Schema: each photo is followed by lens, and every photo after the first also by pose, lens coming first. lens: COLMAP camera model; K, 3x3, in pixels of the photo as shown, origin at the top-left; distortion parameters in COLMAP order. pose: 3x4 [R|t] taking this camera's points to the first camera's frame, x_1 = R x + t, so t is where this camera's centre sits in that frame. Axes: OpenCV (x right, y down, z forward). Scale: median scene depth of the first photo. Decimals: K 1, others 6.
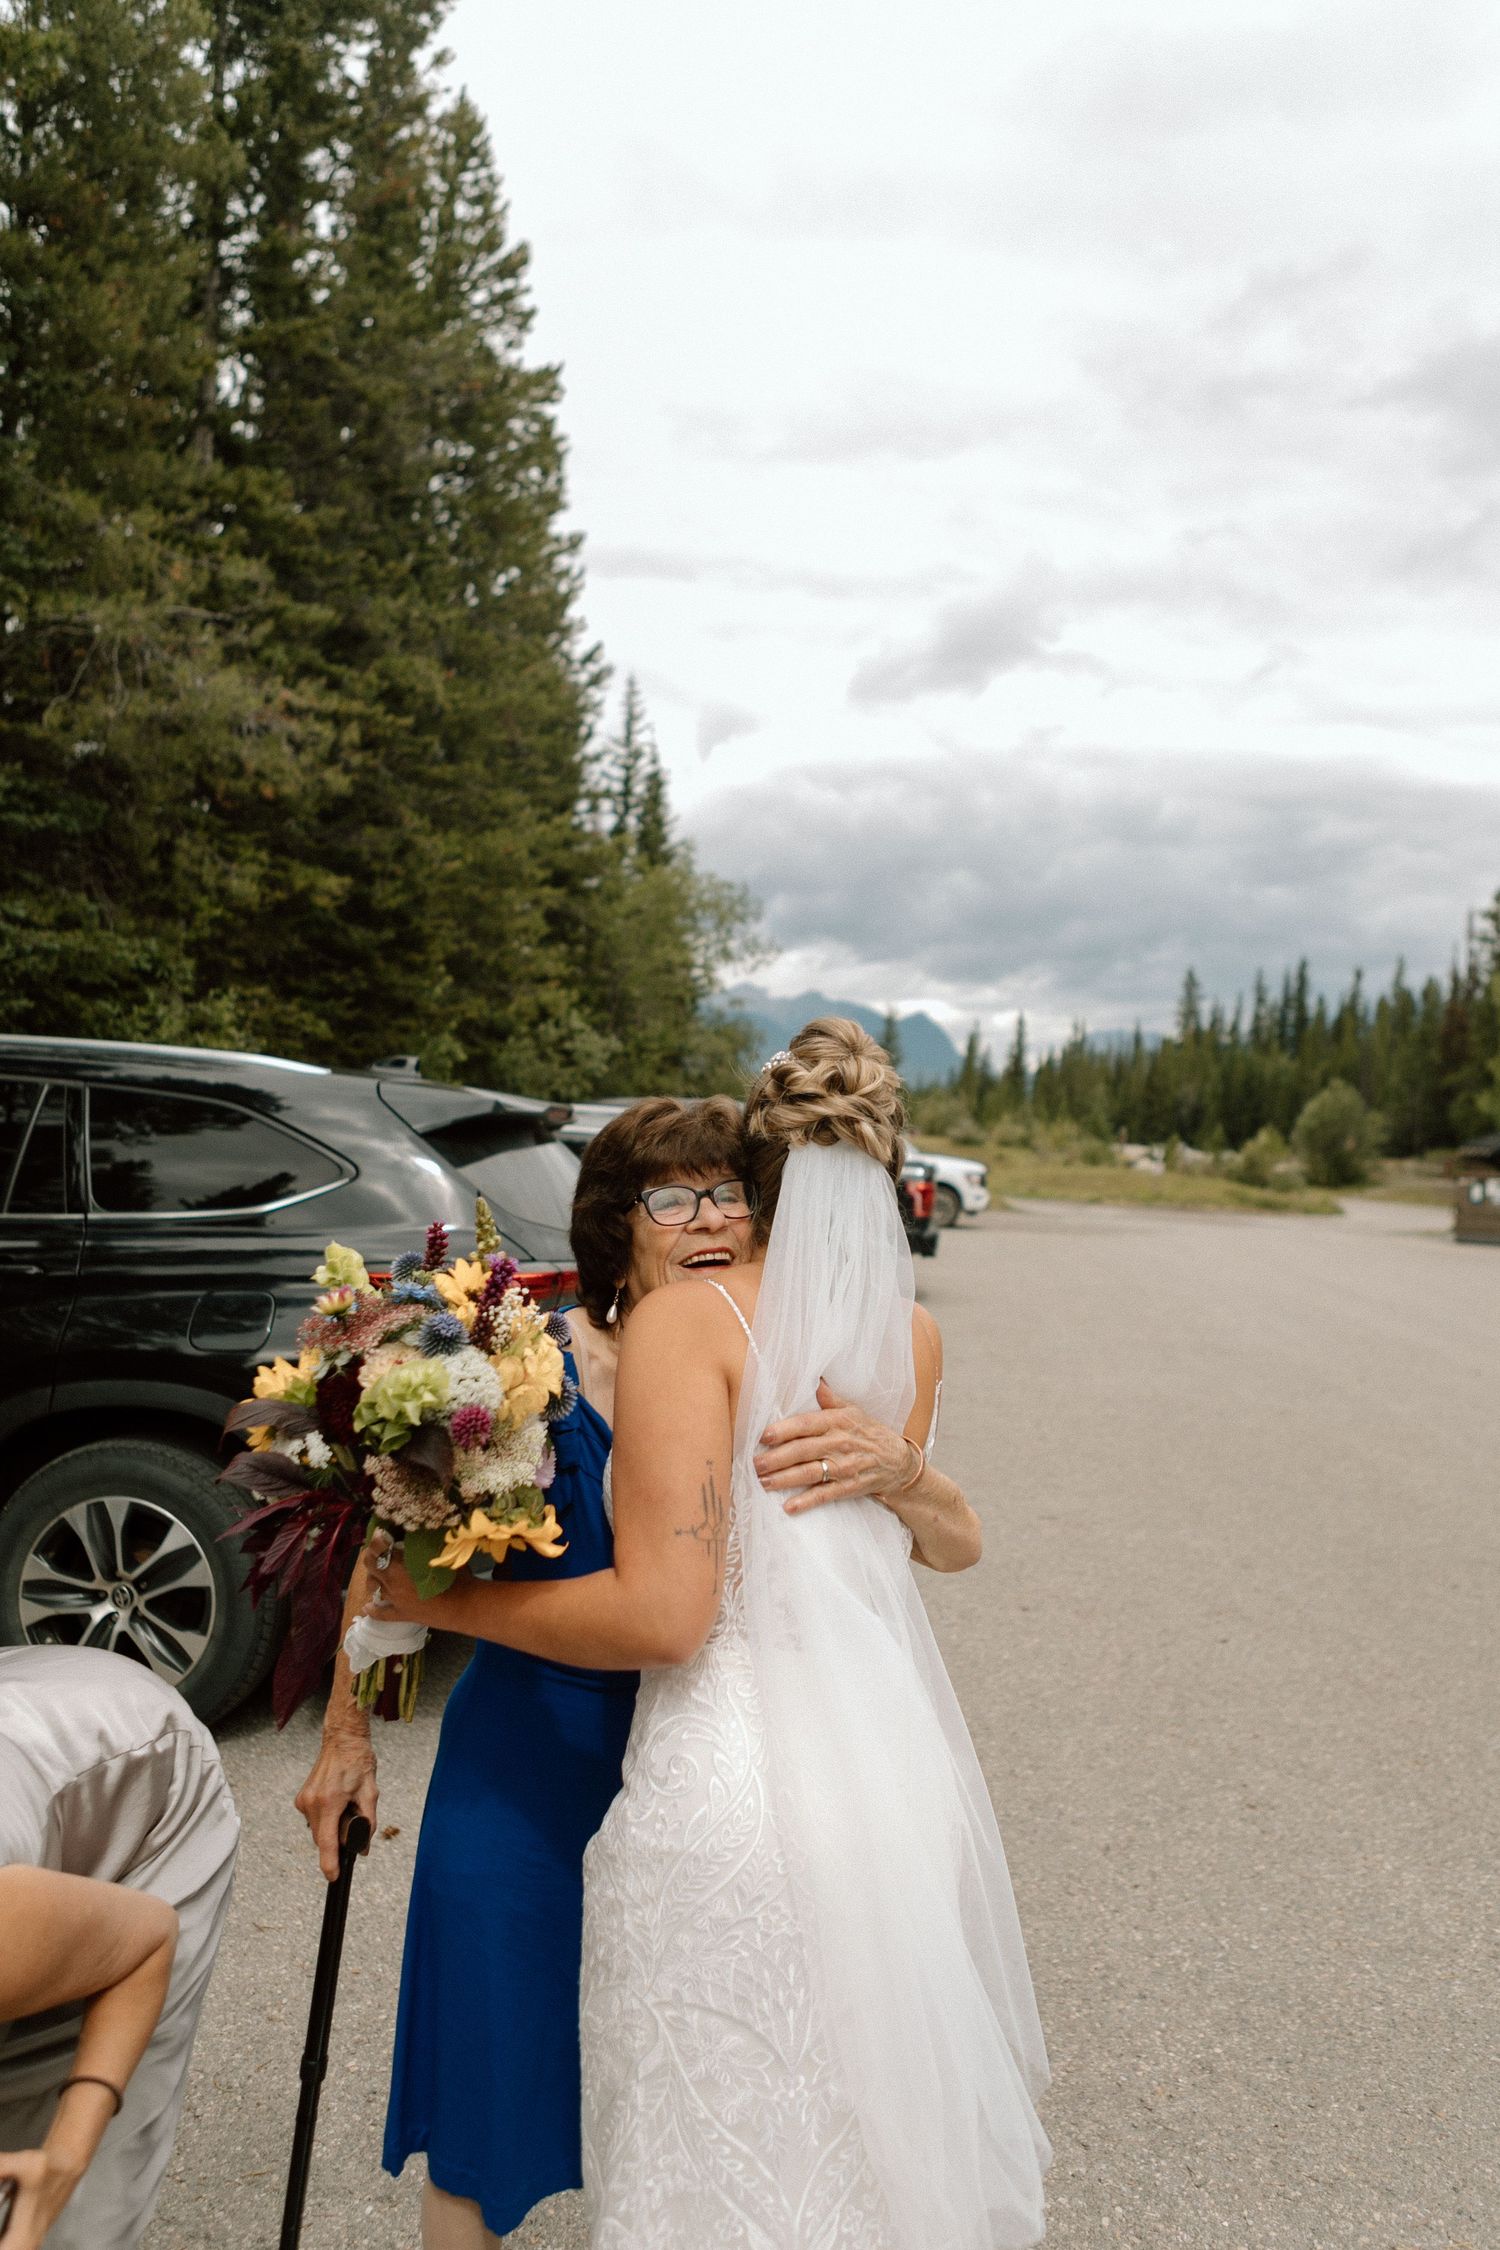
lens RADIAL K [[1746.9, 0, 828.7], [0, 1746.9, 1153.1], [0, 0, 1]] dist [-0.064836, 0.073287]
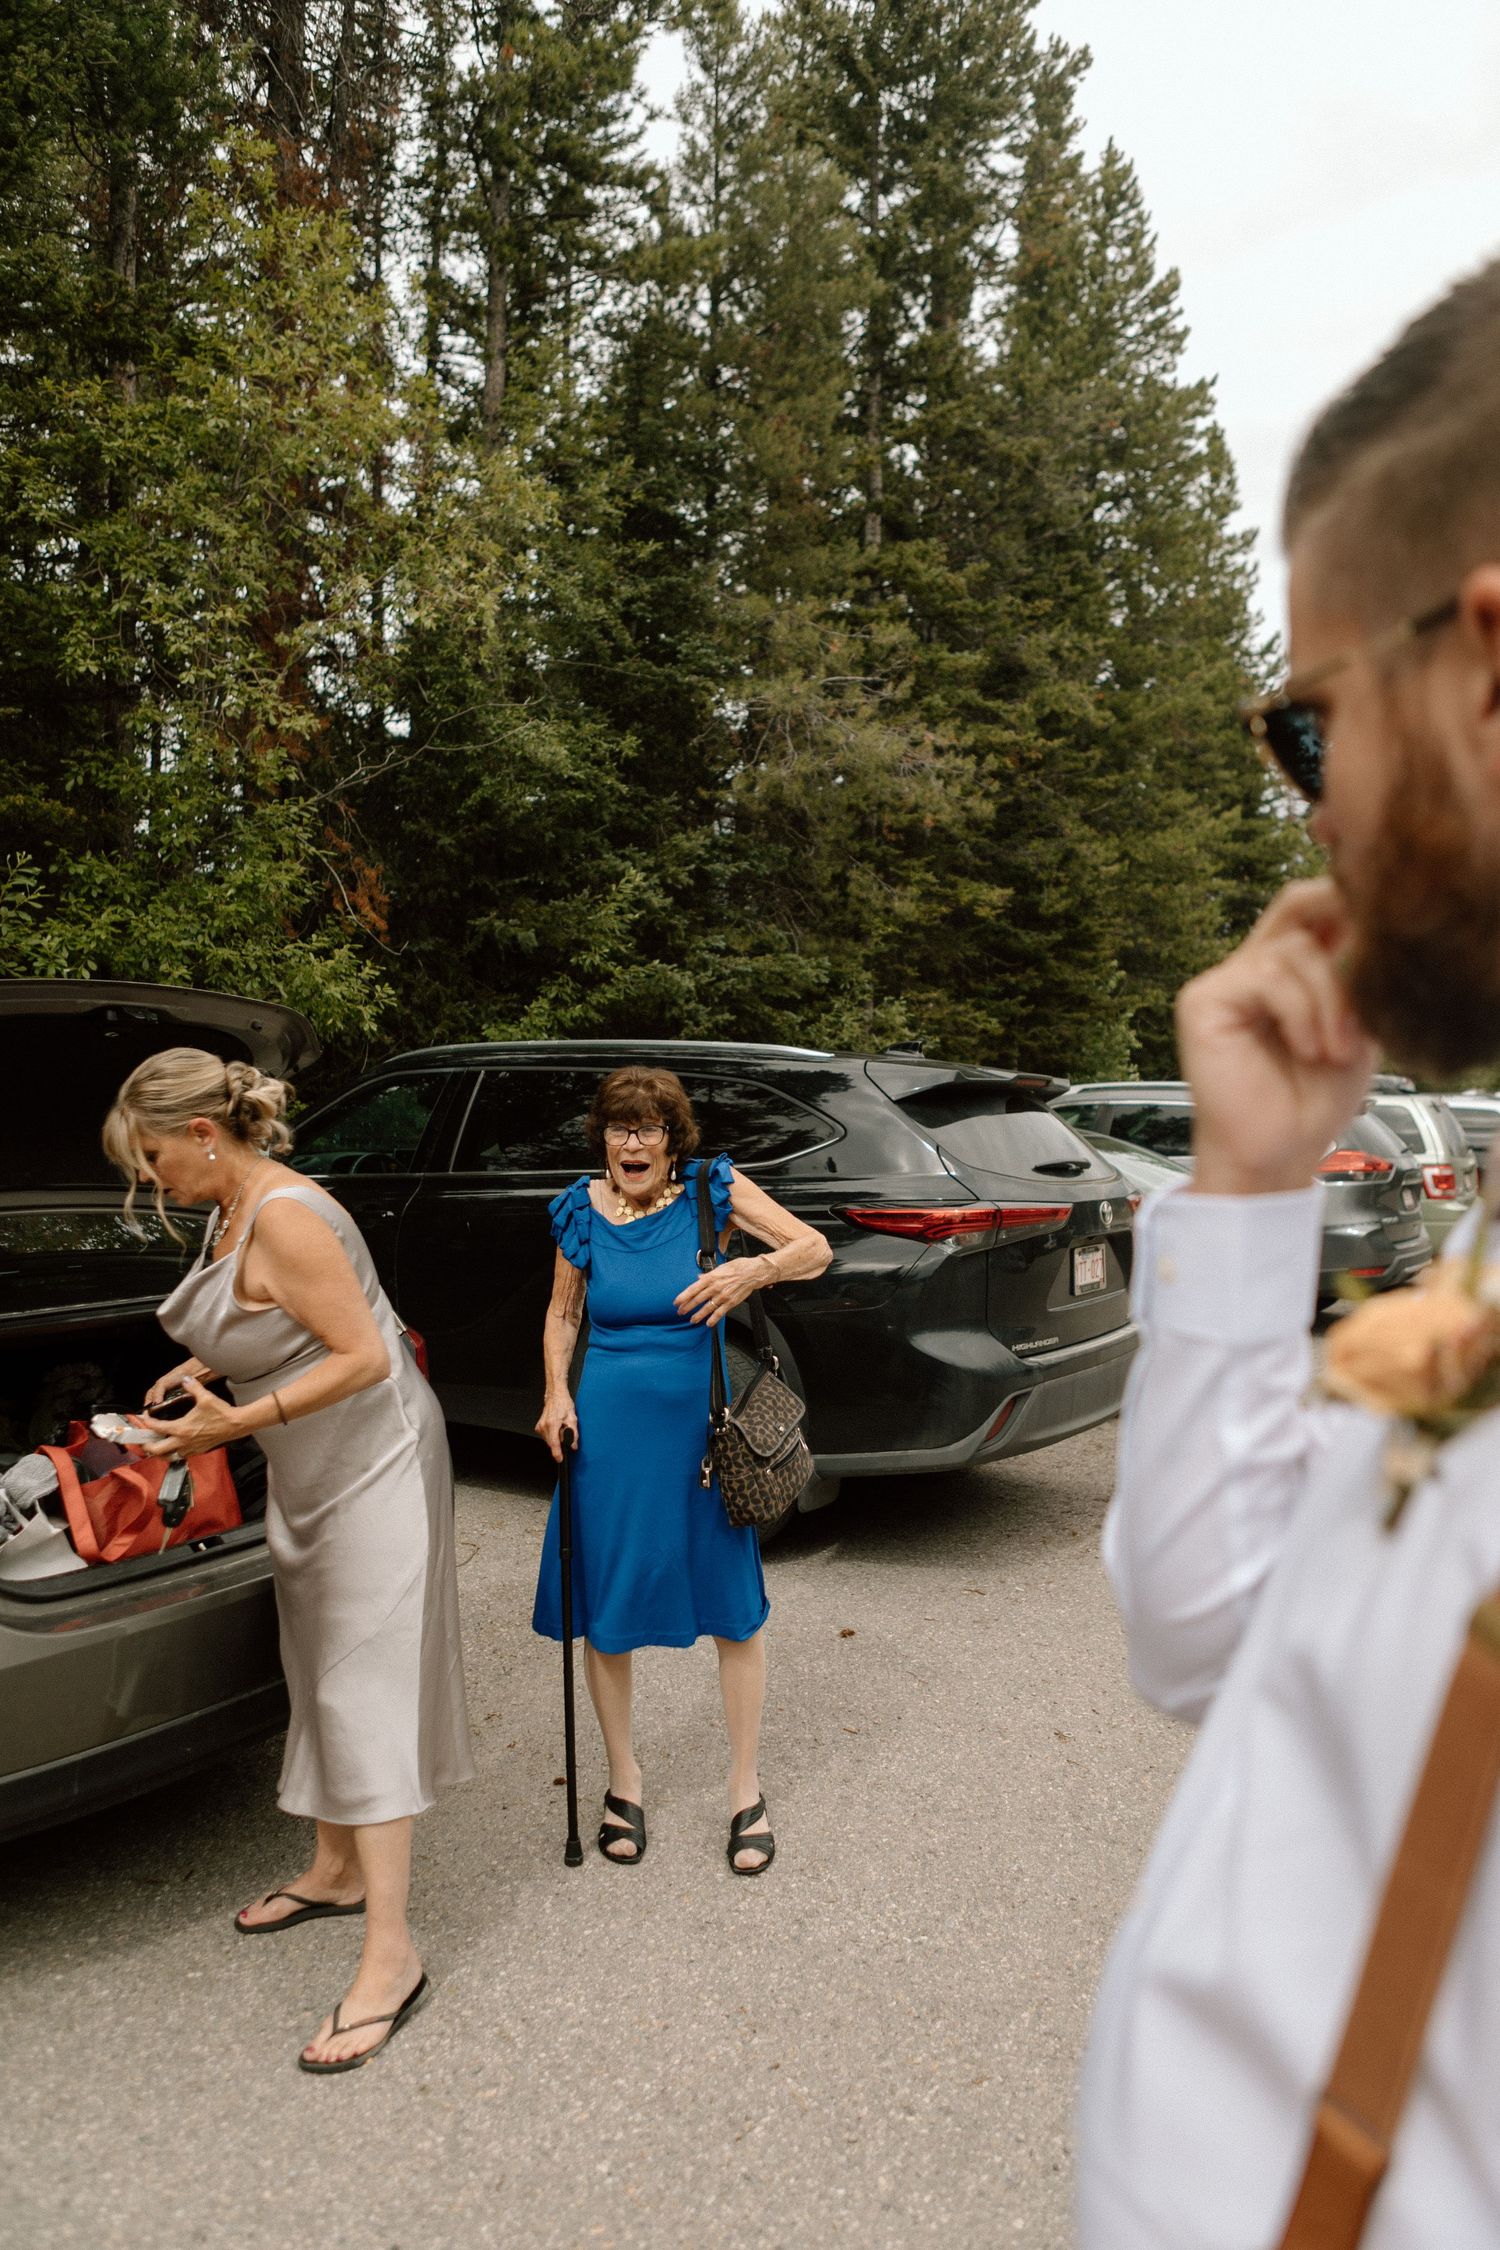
lens RADIAL K [[1704.1, 0, 750.0], [0, 1704.1, 1125.0], [0, 0, 1]] dist [-0.006539, 0.001887]
pose [[0.883644, -0.029979, -0.467198, 0.075912], [0.024692, 0.999543, -0.017438, 0.007871], [0.467507, 0.003873, 0.883981, -0.044396]]
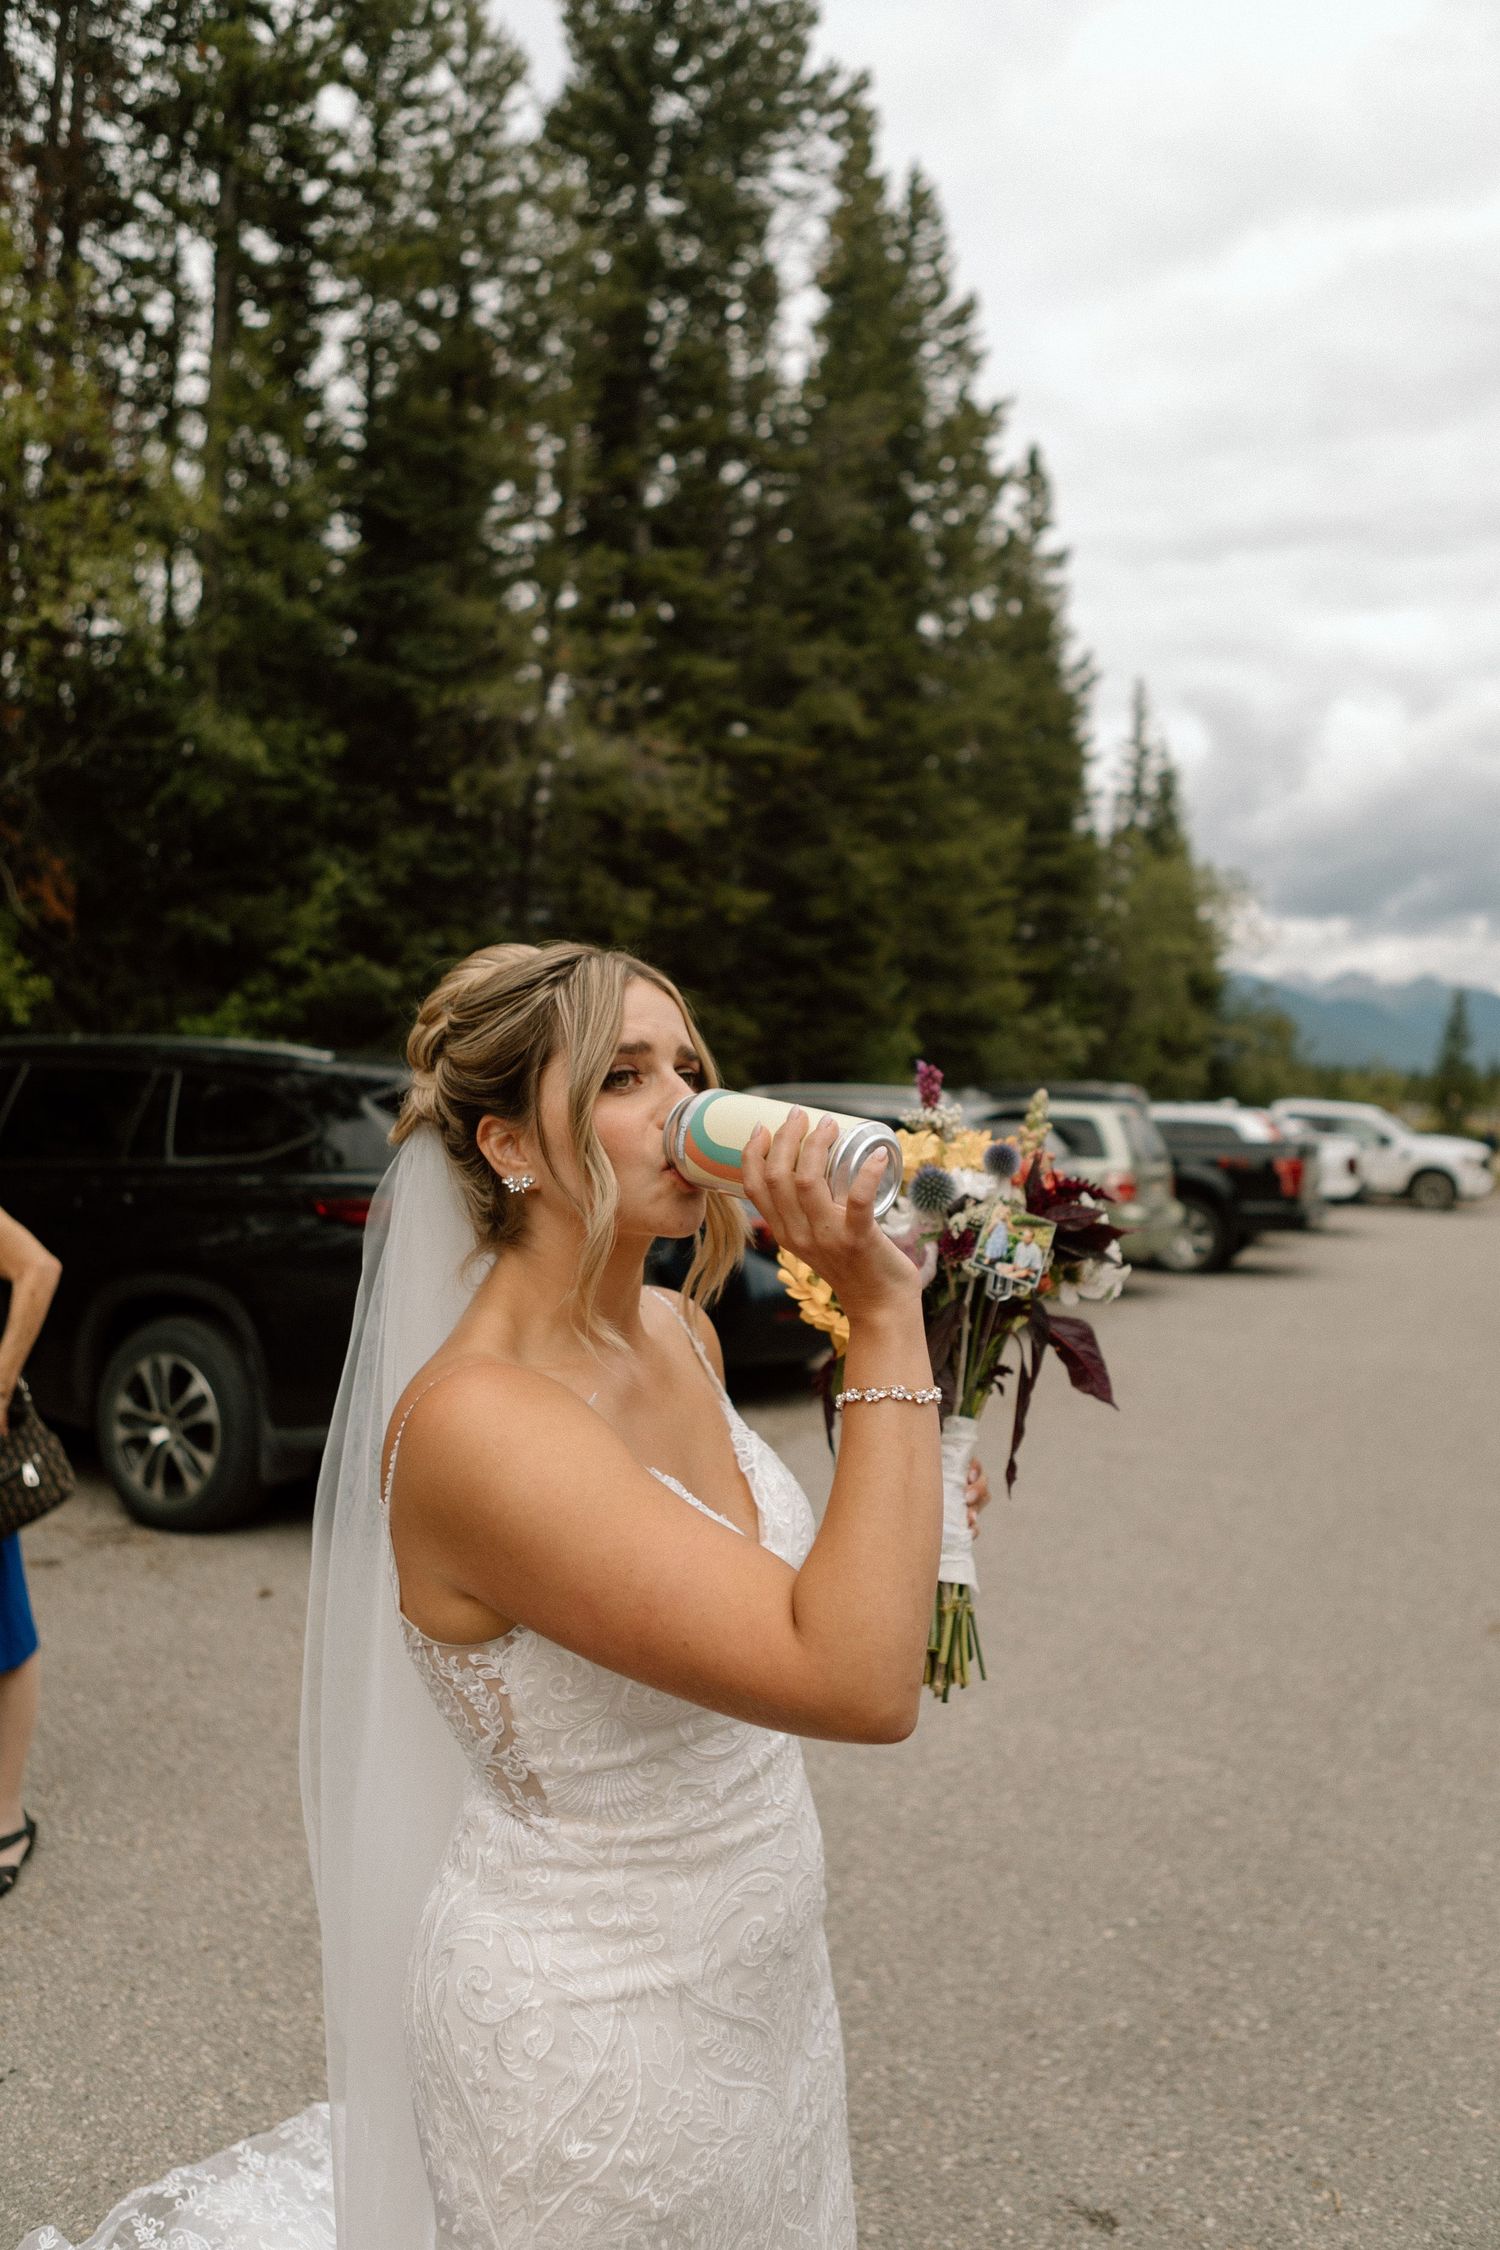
lens RADIAL K [[1746.9, 0, 828.7], [0, 1746.9, 1153.1], [0, 0, 1]] dist [-0.064836, 0.073287]
pose [[0.922107, -0.006096, -0.386888, 0.181083], [0.006871, 0.999976, 0.000618, 0.008848], [0.386875, -0.003228, 0.922127, -0.032791]]
